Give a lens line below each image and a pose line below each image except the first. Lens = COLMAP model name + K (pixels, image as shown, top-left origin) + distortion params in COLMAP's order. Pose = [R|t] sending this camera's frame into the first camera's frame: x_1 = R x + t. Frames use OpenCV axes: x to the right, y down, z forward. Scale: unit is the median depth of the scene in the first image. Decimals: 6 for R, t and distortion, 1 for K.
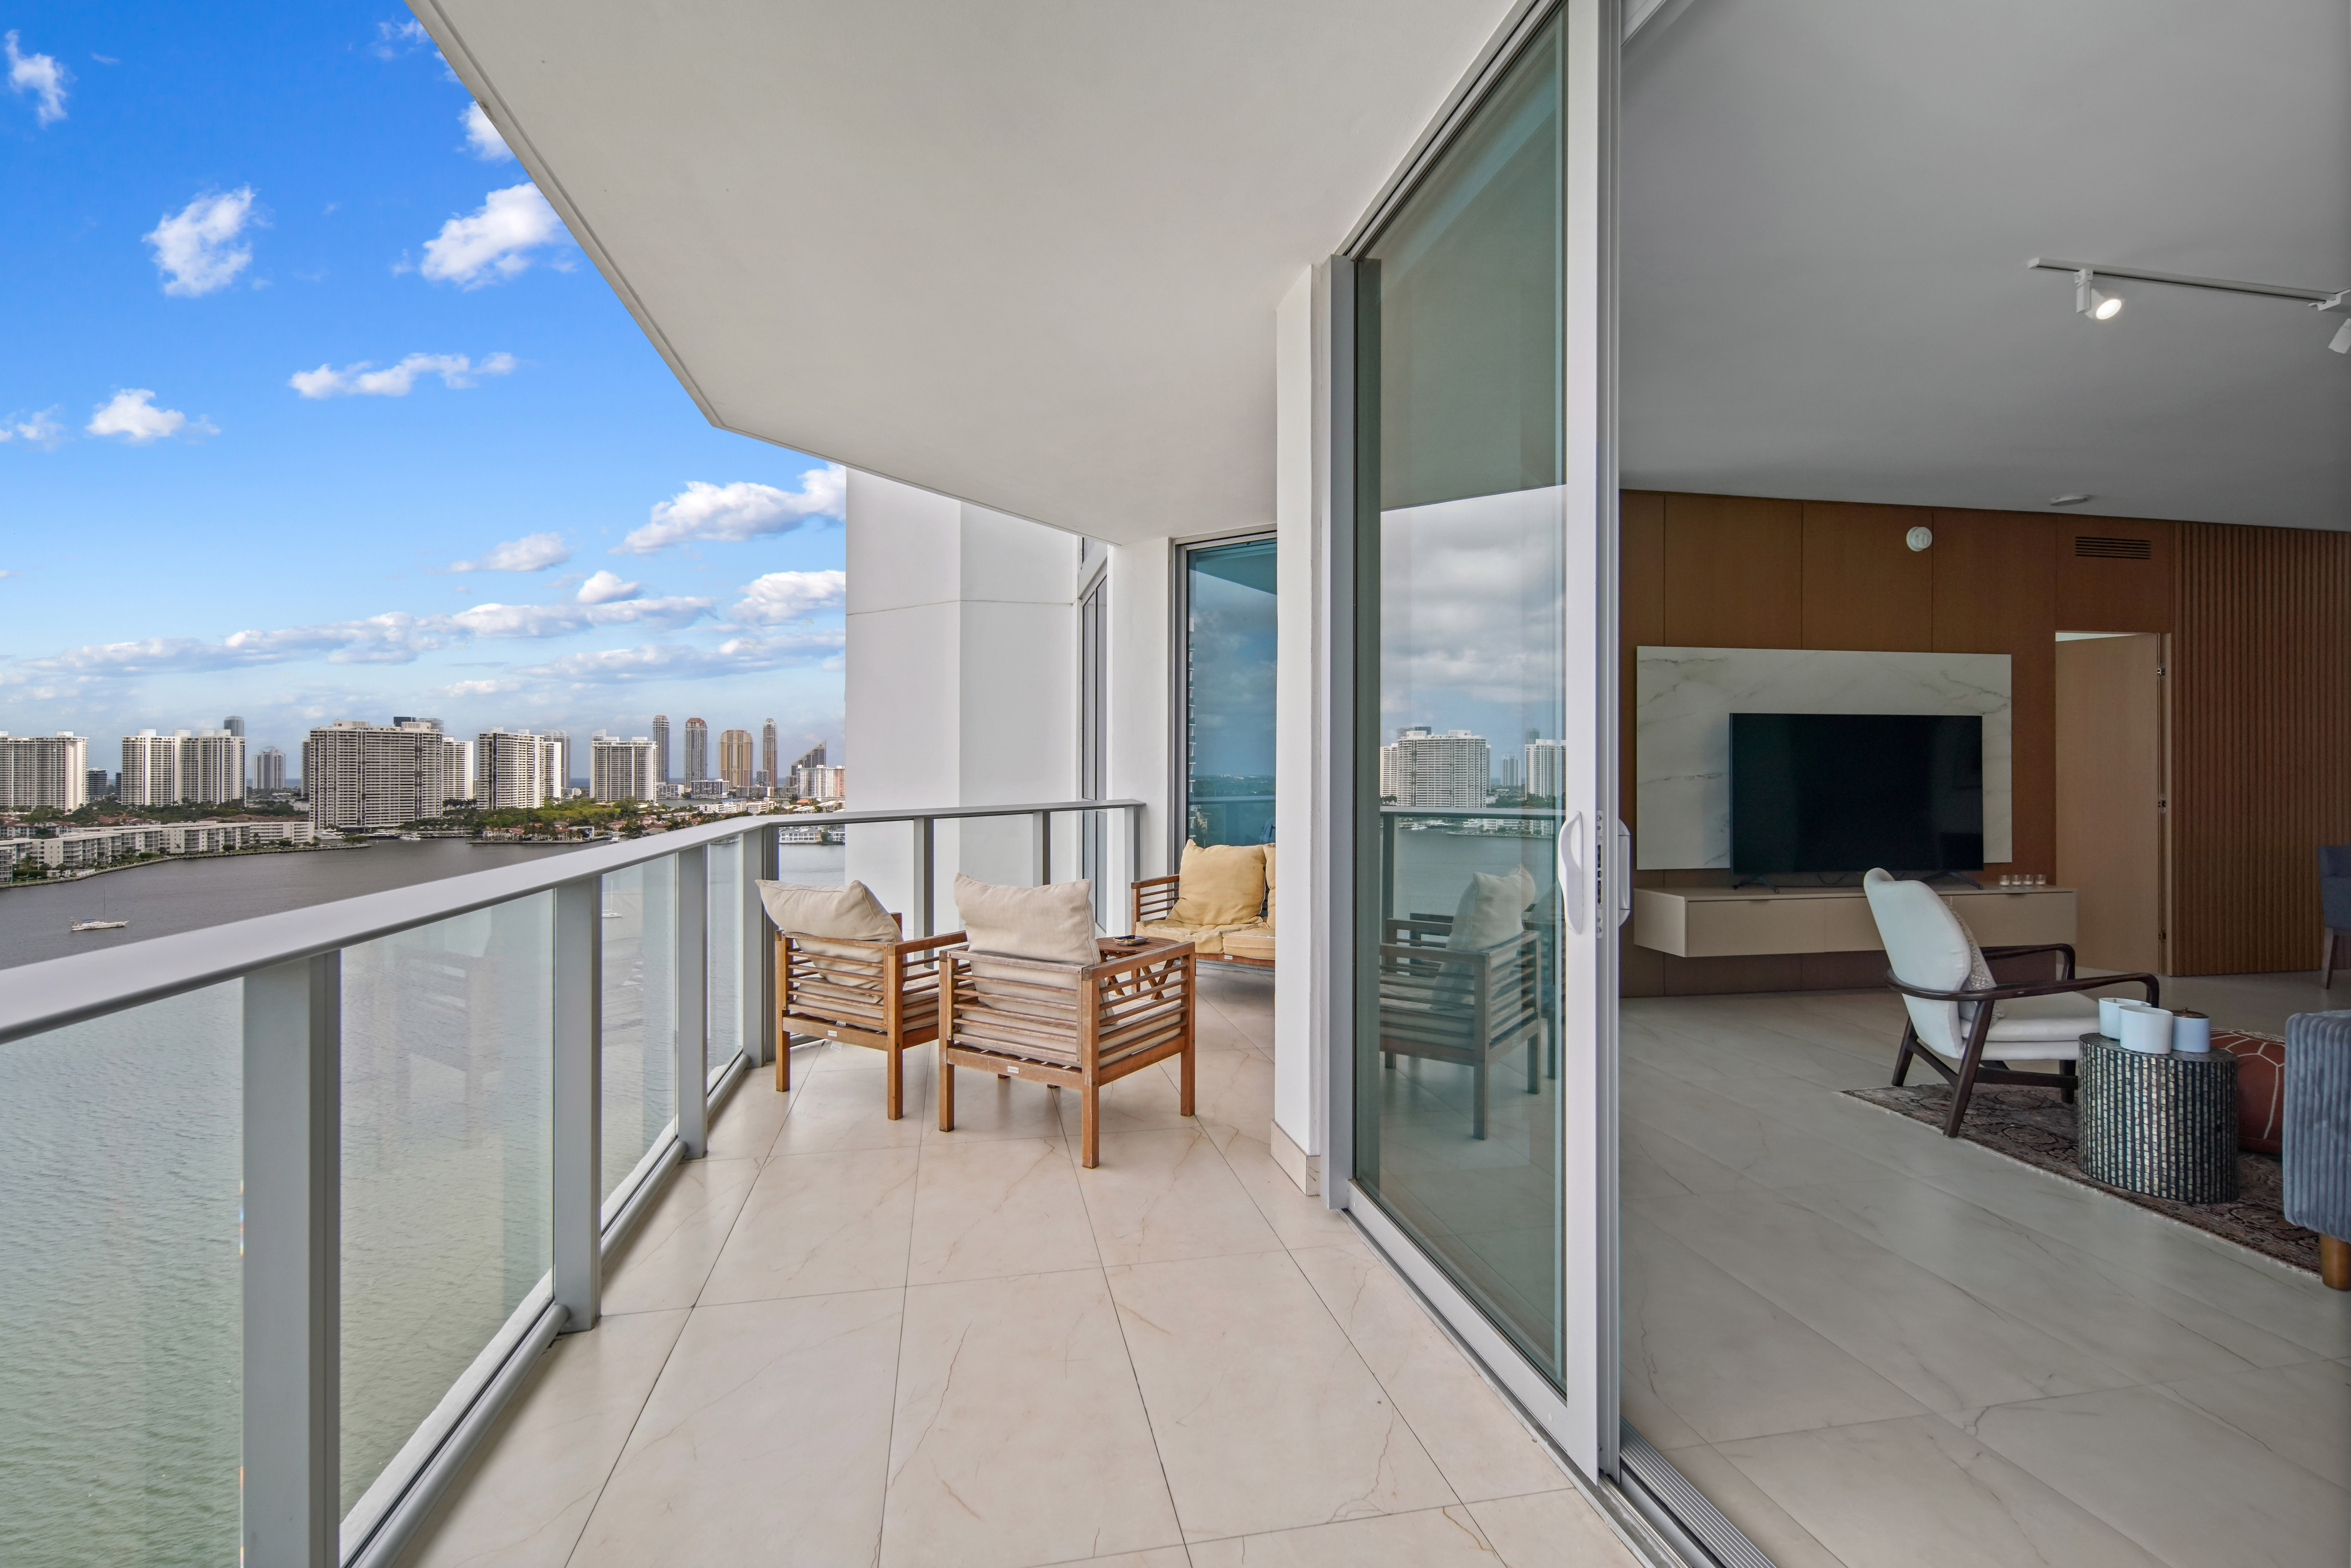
lens RADIAL K [[1036.1, 0, 1167.7], [0, 1036.1, 775.4], [0, 0, 1]] dist [0.002653, -0.000554]
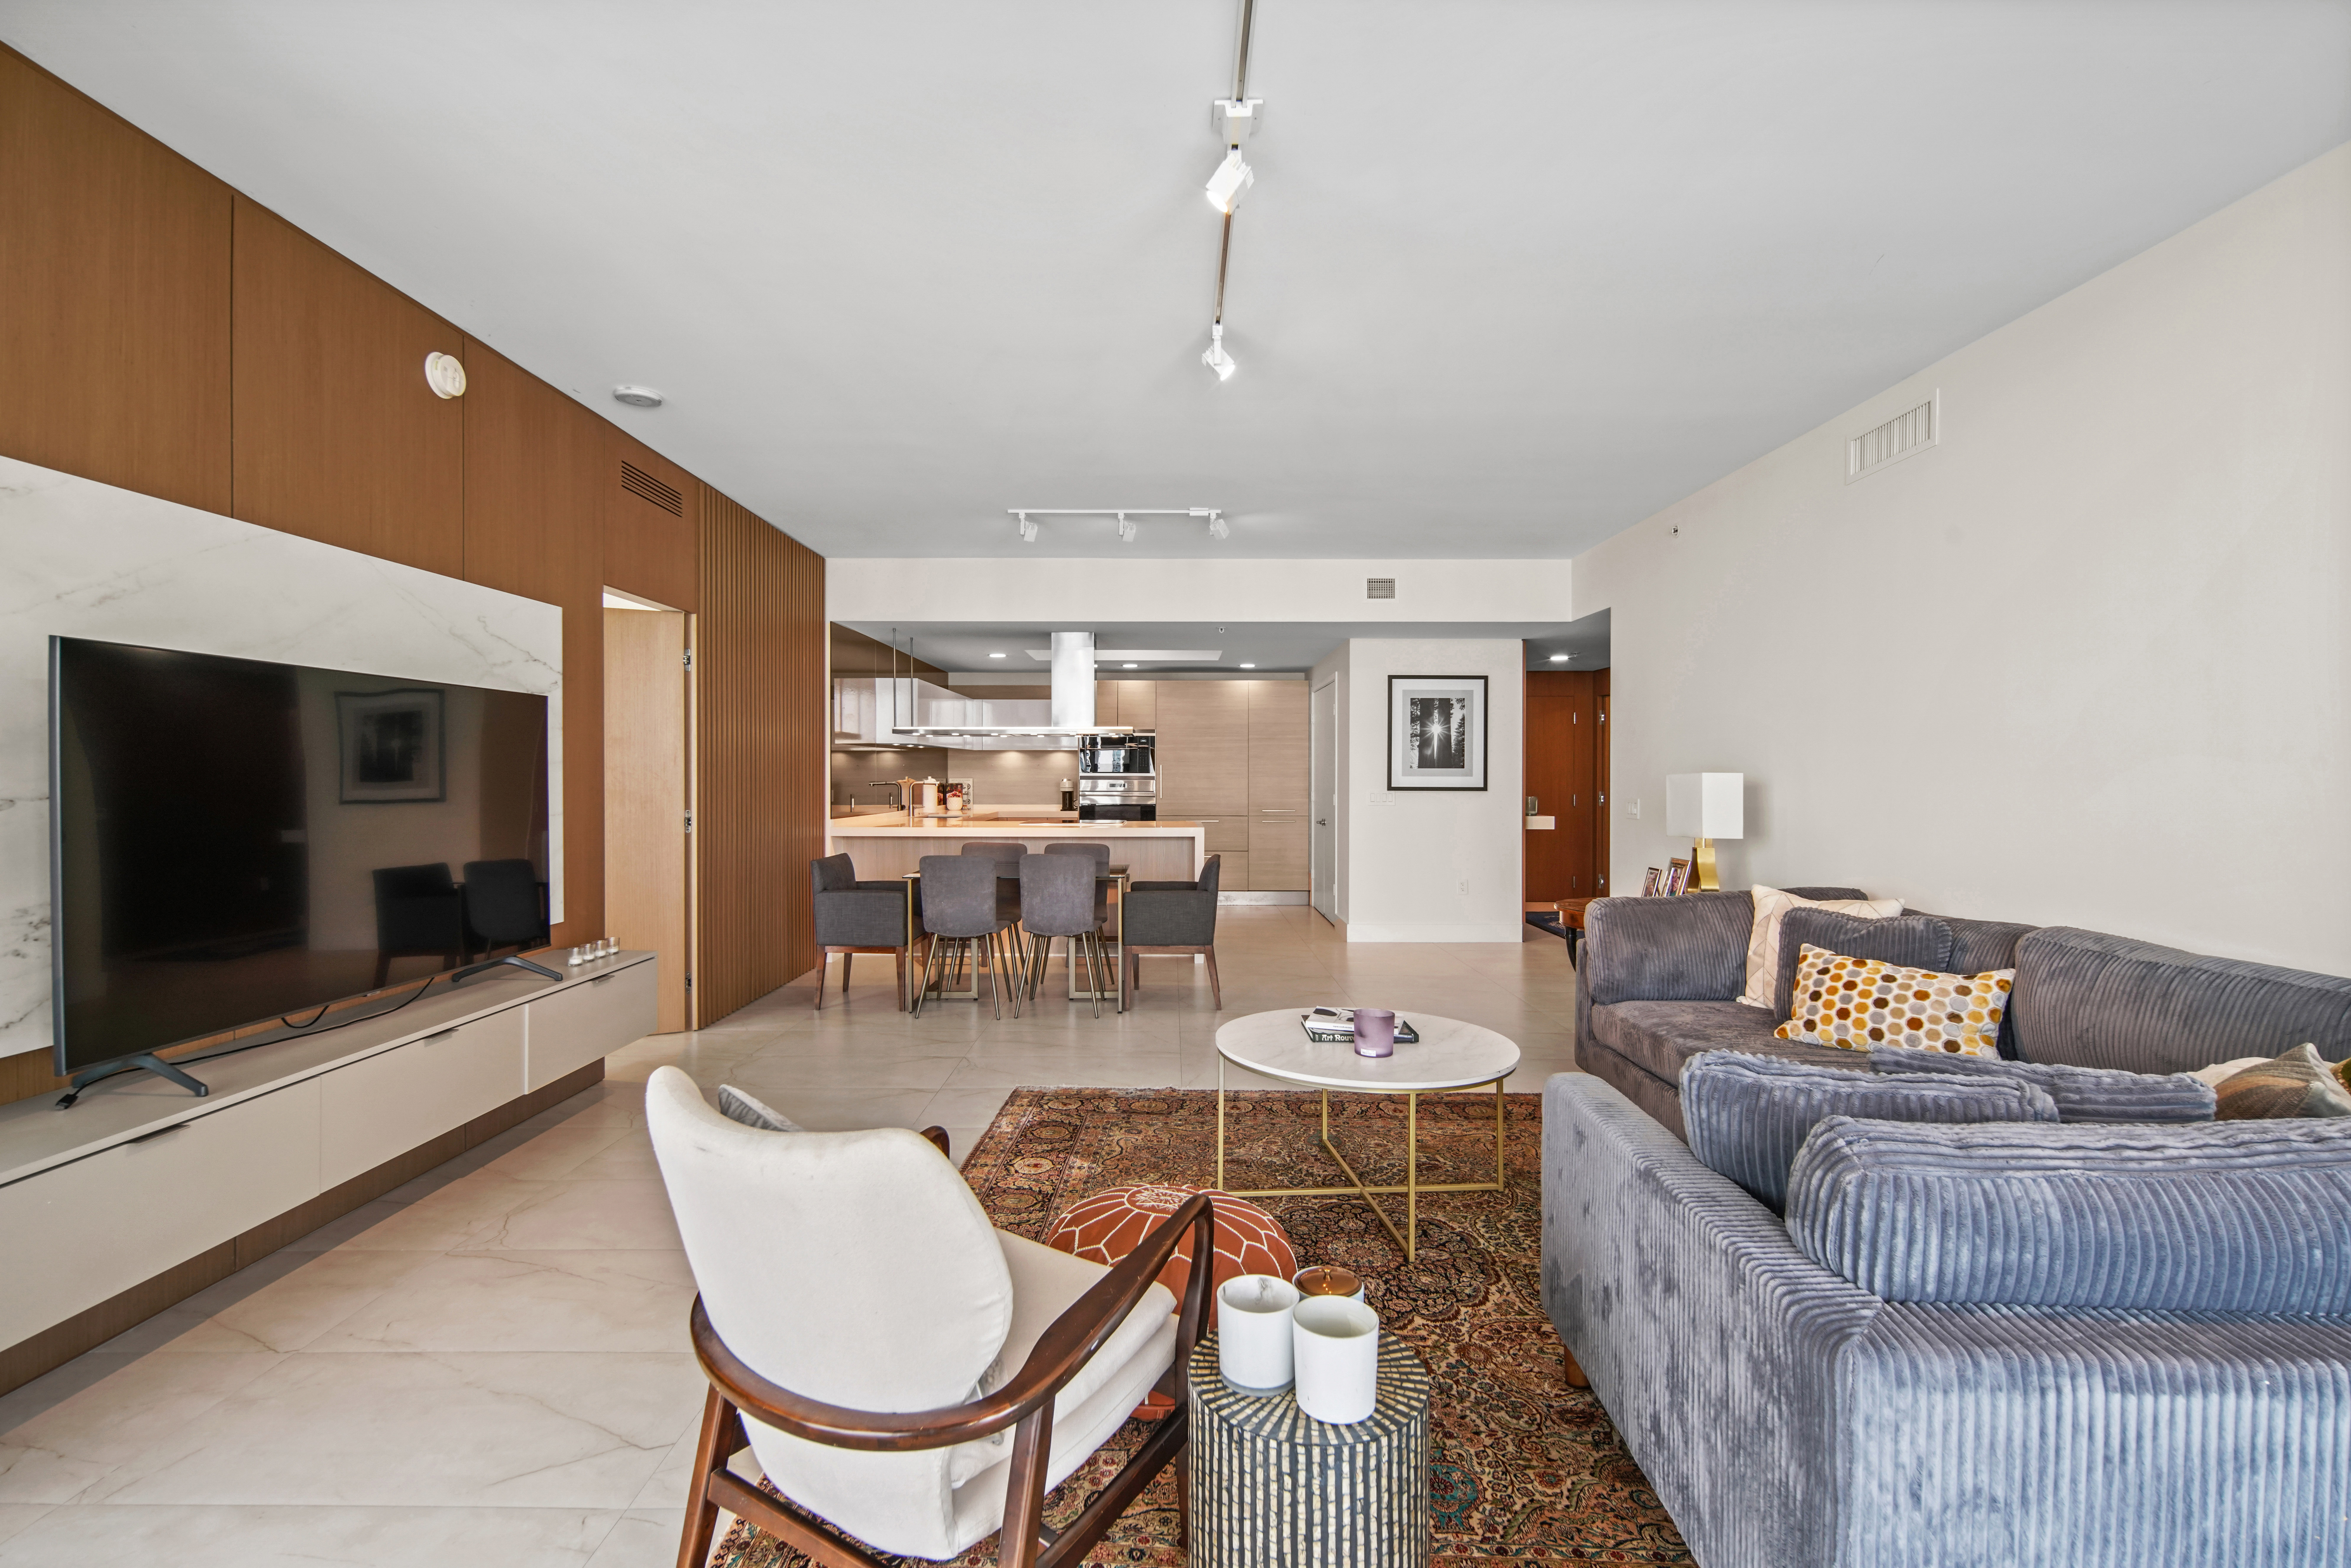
lens RADIAL K [[1049.2, 0, 1159.9], [0, 1049.2, 780.7], [0, 0, 1]] dist [0.002468, -0.000026]
pose [[0.199679, -0.004847, 0.979849, 0.235104], [0.001509, 0.999988, 0.004639, -0.008254], [-0.979860, 0.000552, 0.199684, 0.496893]]
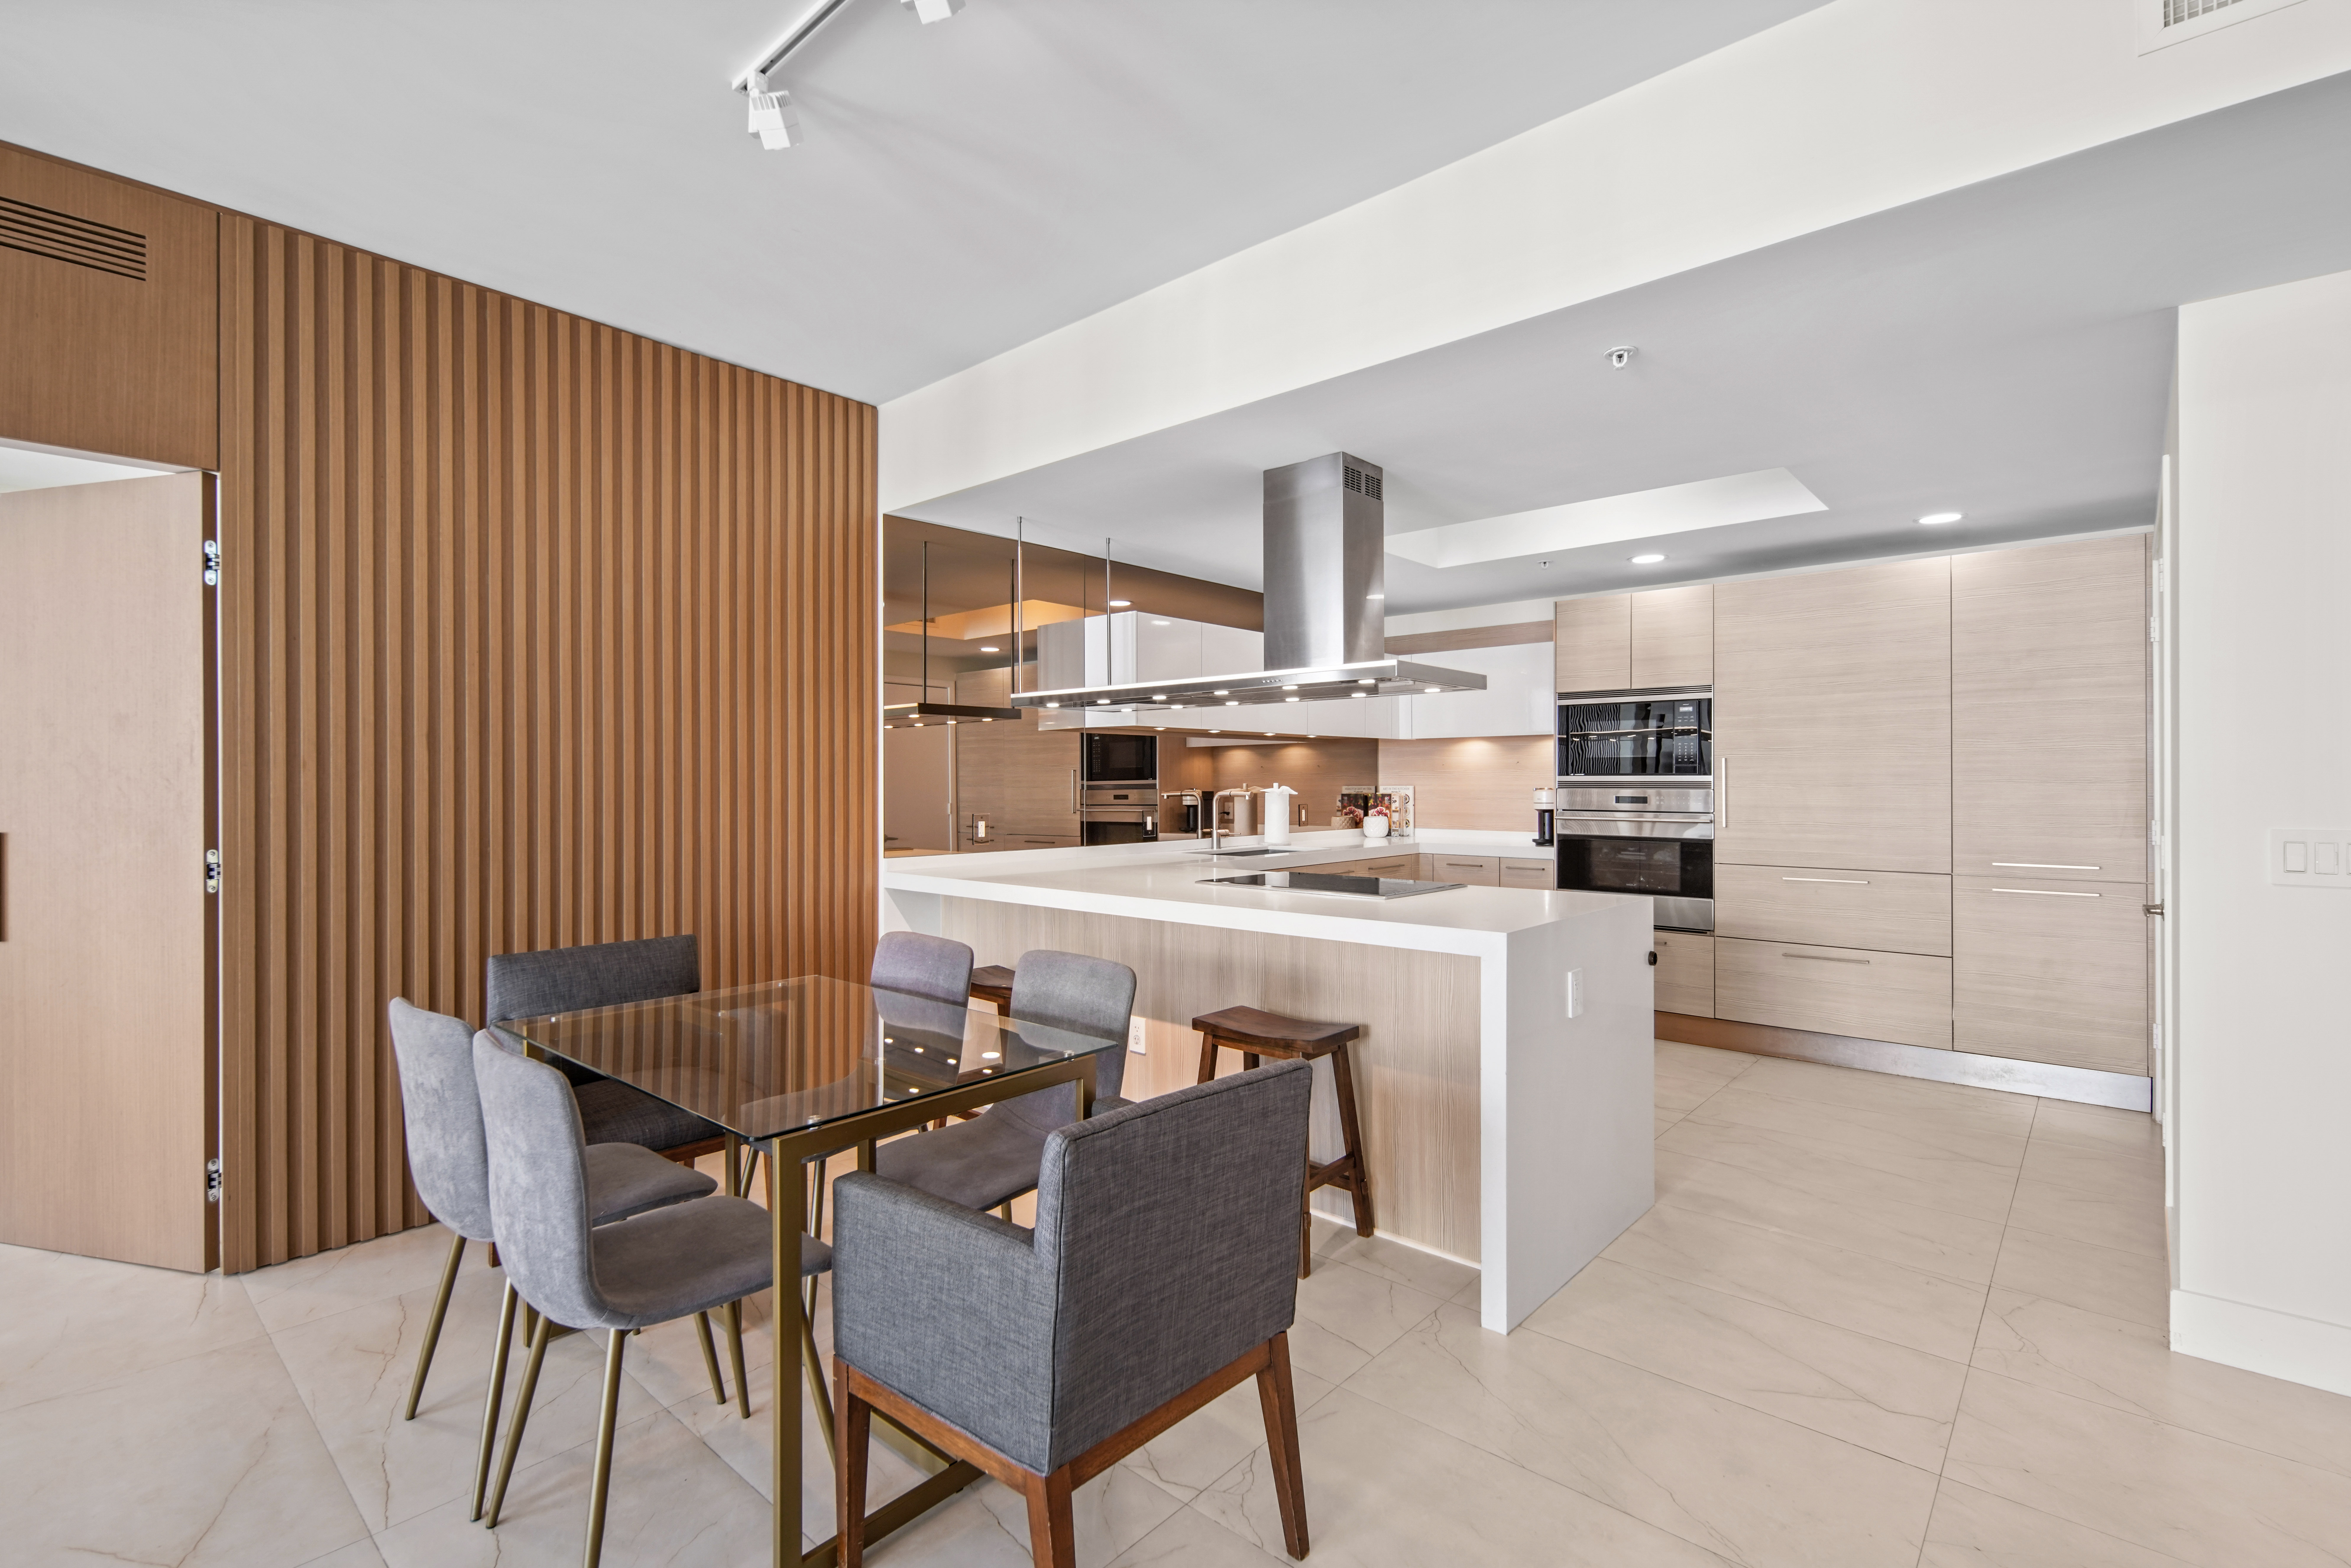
lens RADIAL K [[1049.2, 0, 1159.9], [0, 1049.2, 780.7], [0, 0, 1]] dist [0.002468, -0.000026]
pose [[0.799507, 0.000360, 0.600657, 1.068434], [0.001944, 0.999993, -0.003187, -0.006375], [-0.600654, 0.003716, 0.799500, 0.445987]]
